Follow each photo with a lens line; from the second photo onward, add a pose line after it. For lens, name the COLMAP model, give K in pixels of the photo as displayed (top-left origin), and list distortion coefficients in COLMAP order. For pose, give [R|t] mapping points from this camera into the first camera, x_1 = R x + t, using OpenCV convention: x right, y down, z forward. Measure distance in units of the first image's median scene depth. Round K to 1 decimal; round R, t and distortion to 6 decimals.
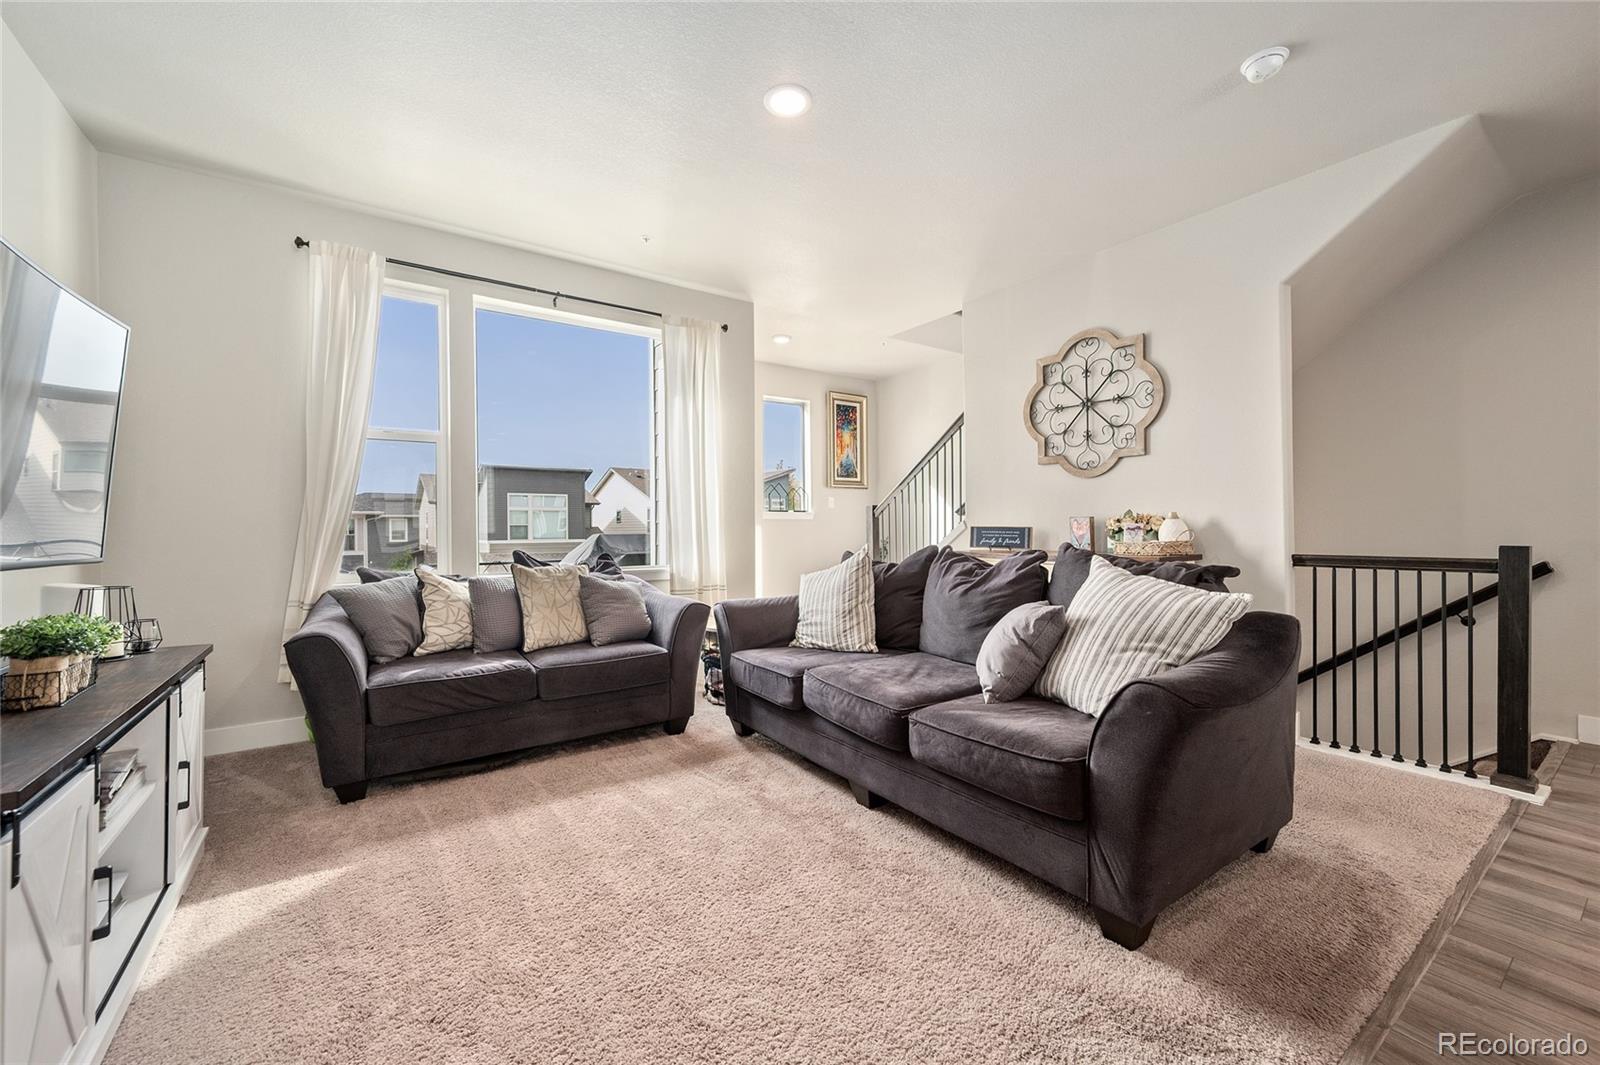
lens RADIAL K [[634.1, 0, 810.5], [0, 634.1, 527.8], [0, 0, 1]] dist [0.000366, -0.000319]
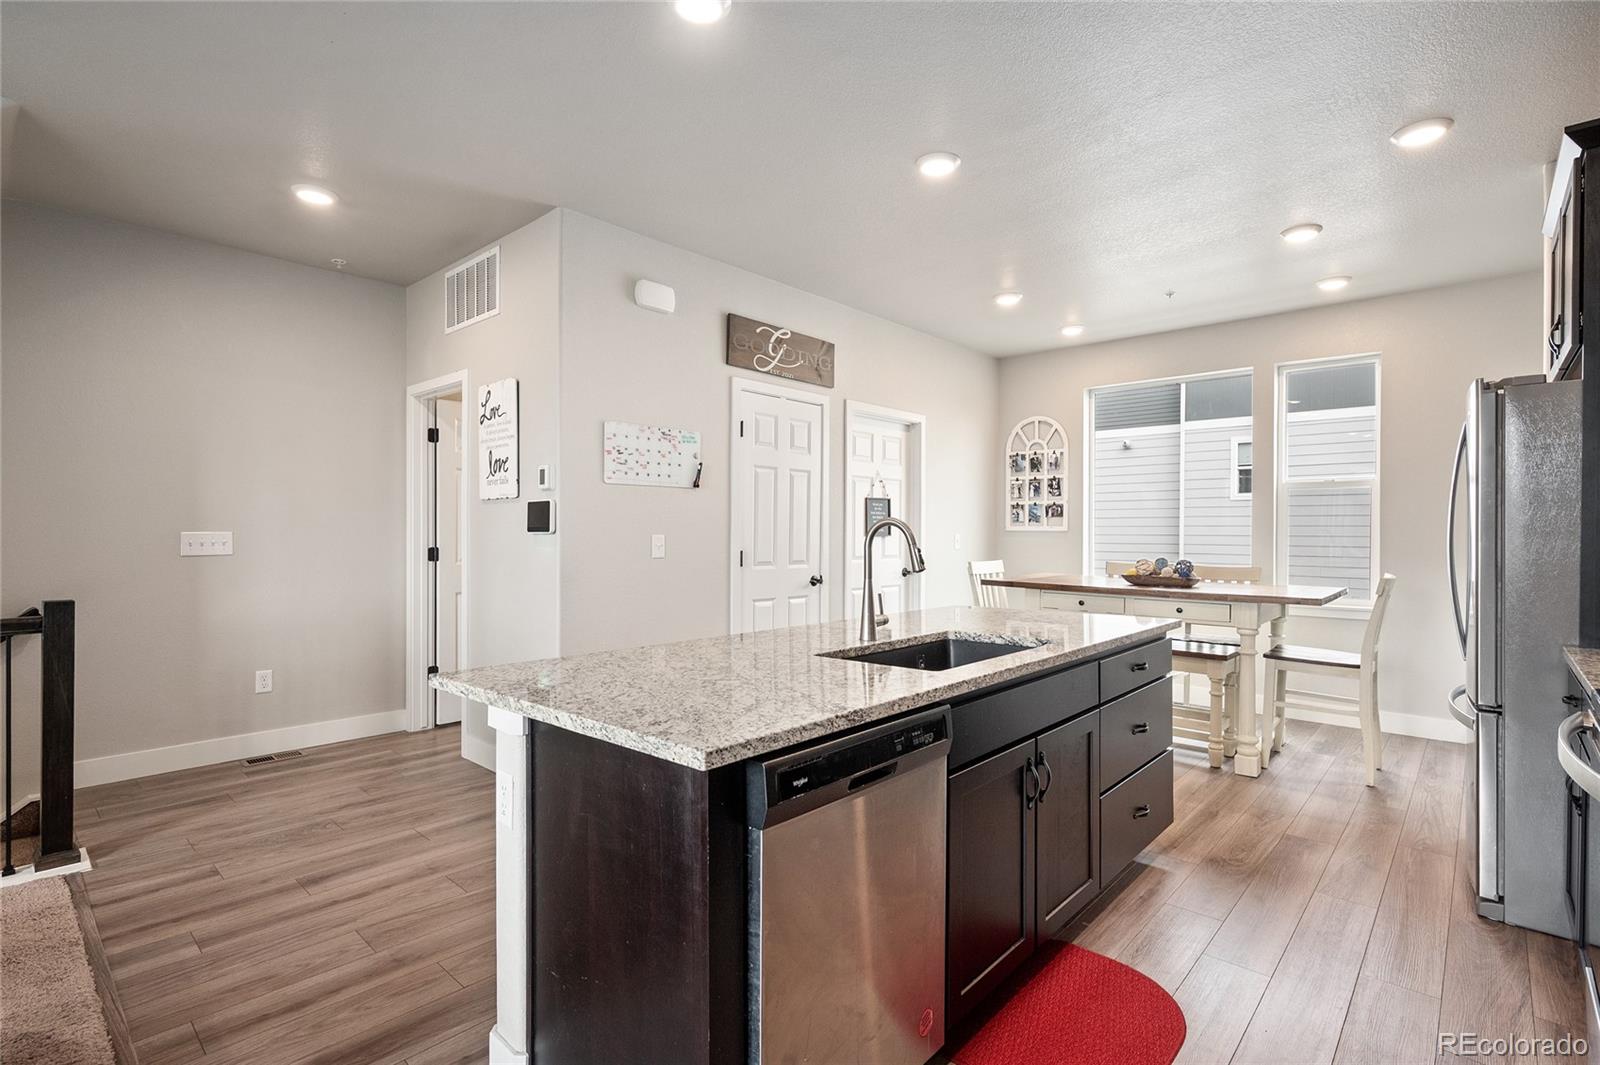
lens RADIAL K [[751.8, 0, 799.4], [0, 751.8, 529.3], [0, 0, 1]] dist [0.001004, -0.000763]
pose [[-0.210532, 0.007493, 0.977558, -0.122562], [-0.001968, 0.999965, -0.008088, -0.045715], [-0.977585, -0.003627, -0.210510, 0.124400]]
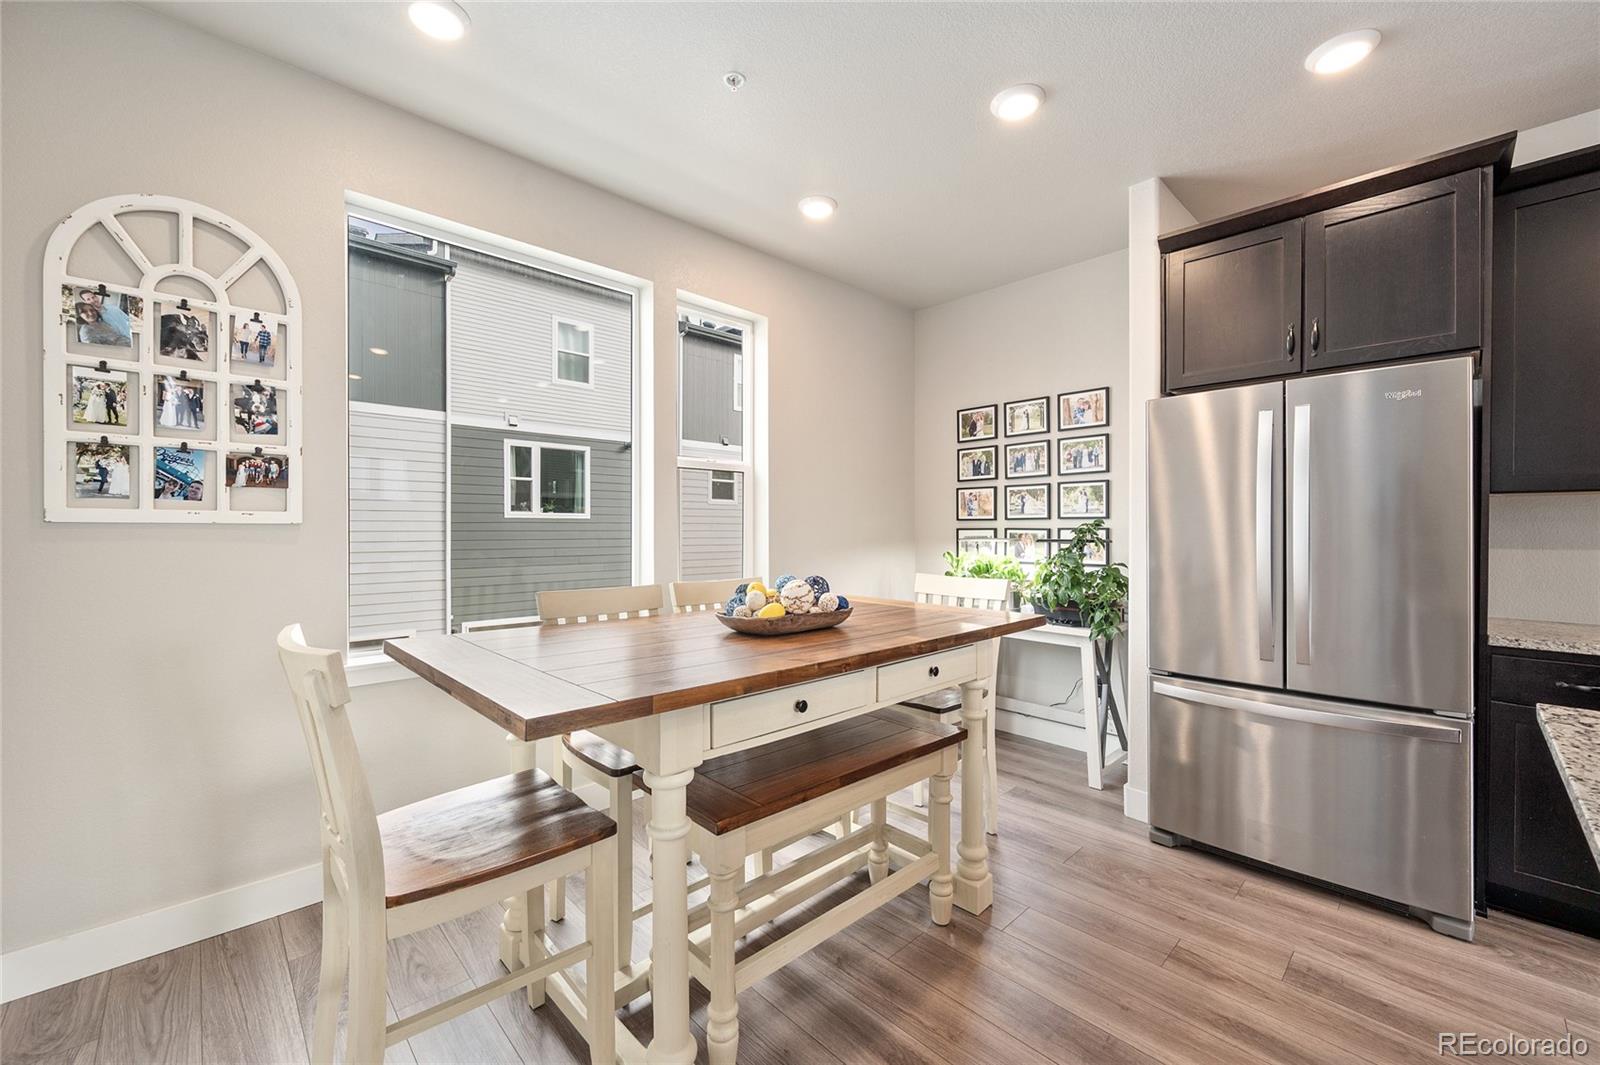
lens RADIAL K [[634.1, 0, 798.3], [0, 634.1, 530.2], [0, 0, 1]] dist [0.000366, -0.000319]
pose [[-0.990190, 0.006356, -0.139582, 0.917291], [0.005723, 0.999971, 0.004939, -0.050437], [0.139610, 0.004092, -0.990198, -0.156017]]
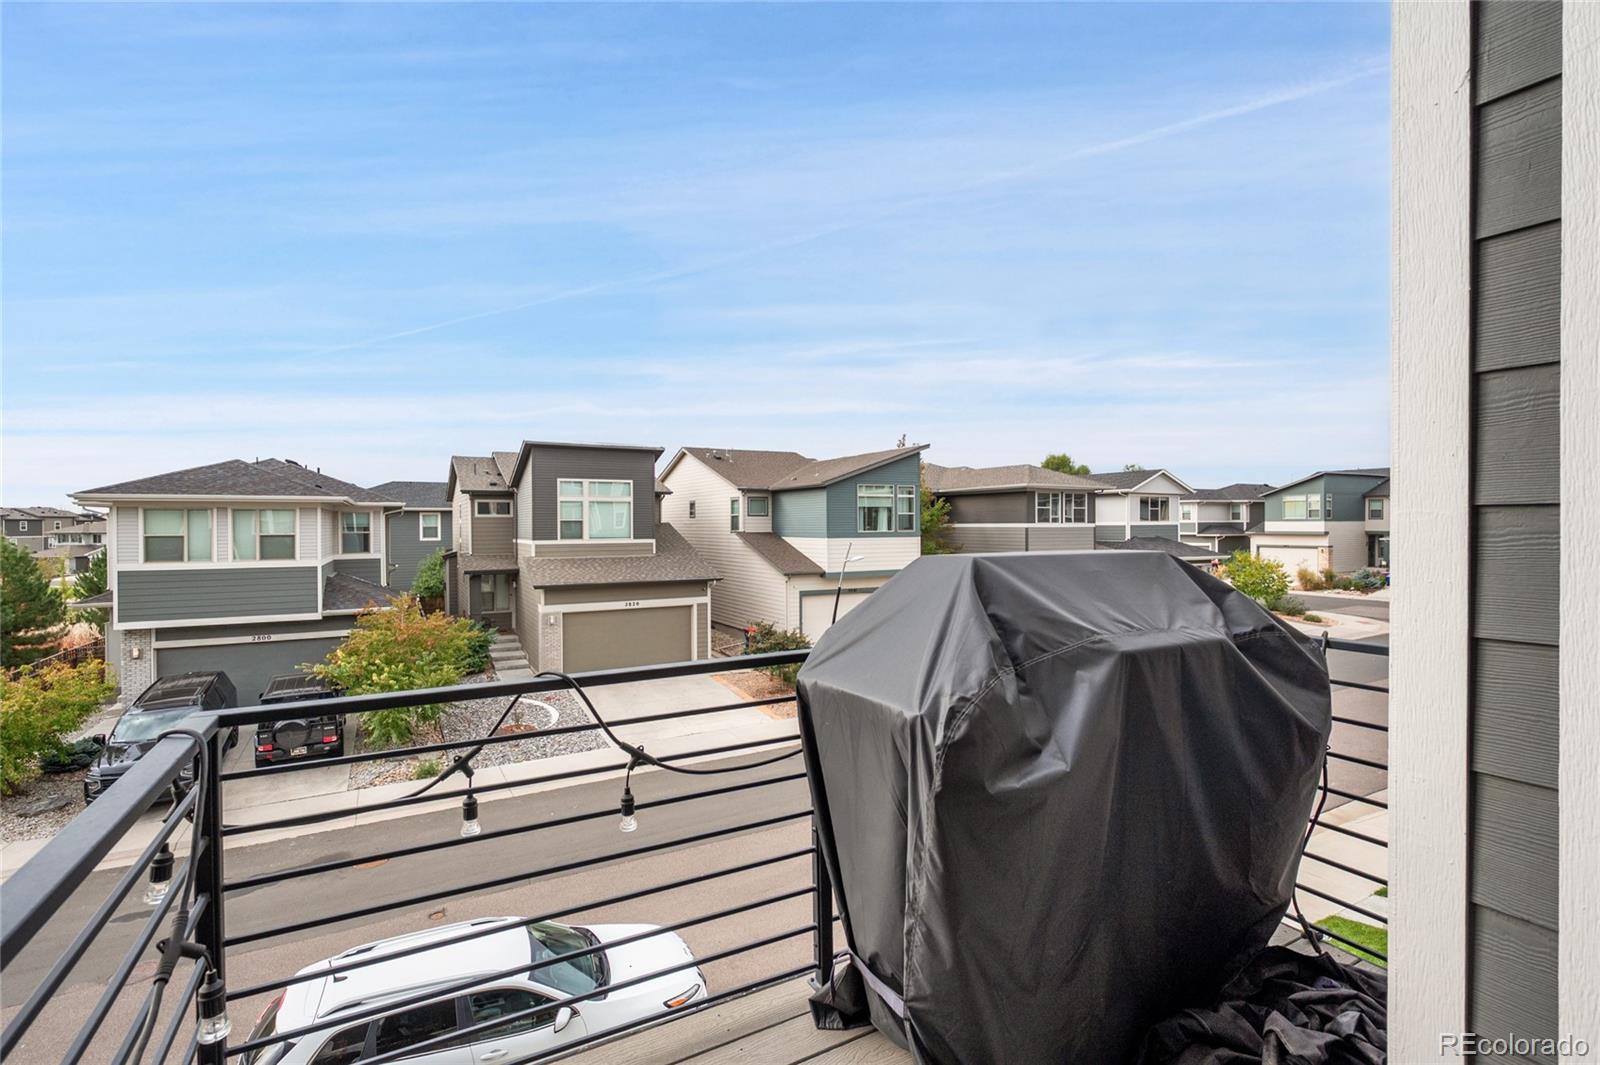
lens RADIAL K [[751.8, 0, 806.5], [0, 751.8, 541.6], [0, 0, 1]] dist [0.001004, -0.000763]
pose [[0.992983, 0.005468, -0.118135, -0.671172], [-0.002877, 0.999752, 0.022084, 0.004303], [0.118226, -0.021589, 0.992752, 1.252712]]
